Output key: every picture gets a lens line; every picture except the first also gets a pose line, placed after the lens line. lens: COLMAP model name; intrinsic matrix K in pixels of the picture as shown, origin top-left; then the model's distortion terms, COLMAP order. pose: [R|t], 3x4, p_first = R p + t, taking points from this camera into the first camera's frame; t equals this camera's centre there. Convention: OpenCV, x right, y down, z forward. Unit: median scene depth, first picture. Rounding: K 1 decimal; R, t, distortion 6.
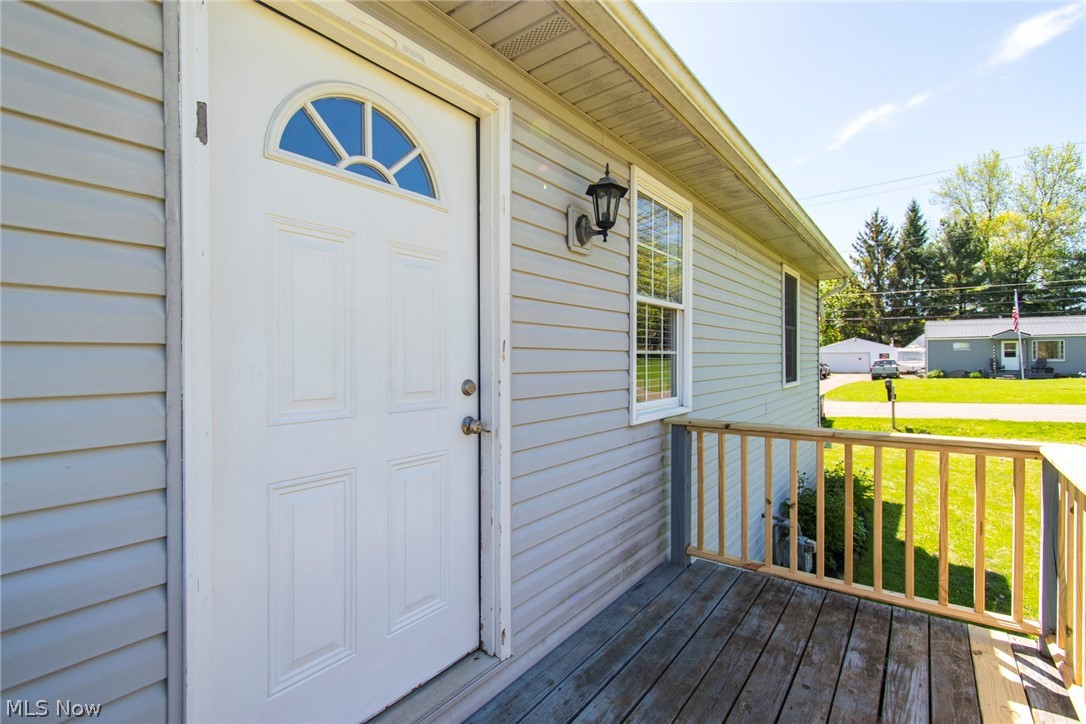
lens RADIAL K [[489.2, 0, 570.8], [0, 489.2, 362.3], [0, 0, 1]] dist [-0.002455, -0.000581]
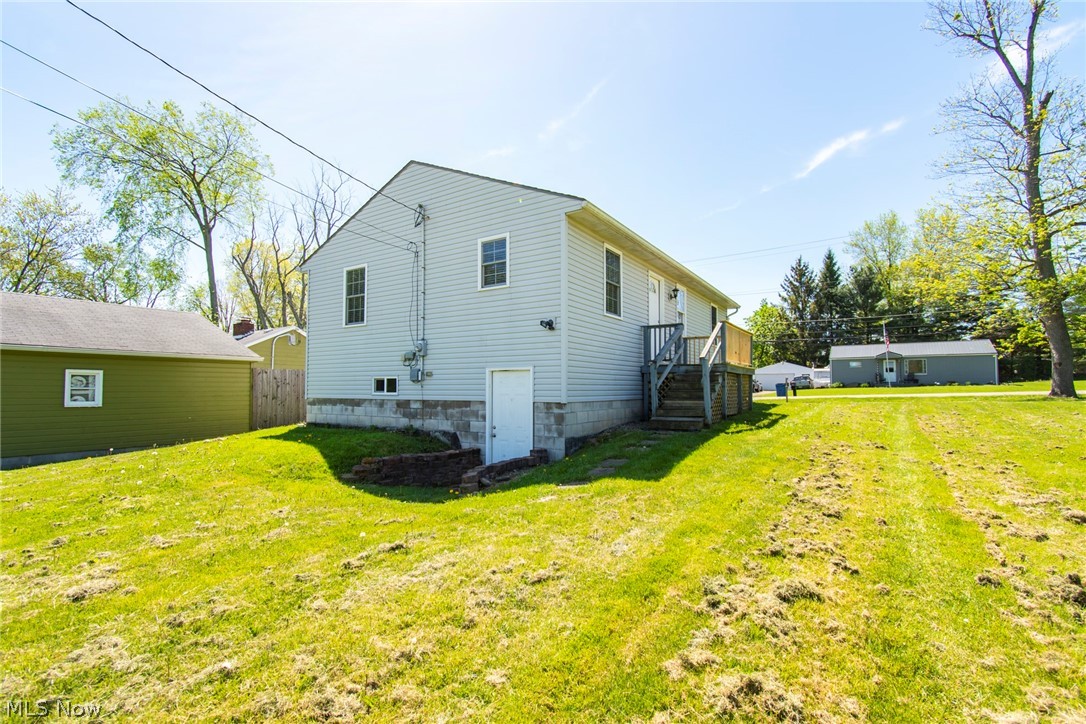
lens RADIAL K [[484.6, 0, 544.8], [0, 484.6, 361.6], [0, 0, 1]] dist [-0.000539, -0.000413]
pose [[0.998895, 0.008590, 0.046214, -0.058757], [-0.005546, 0.997831, -0.065594, 0.029666], [-0.046678, 0.065265, 0.996776, -0.155781]]
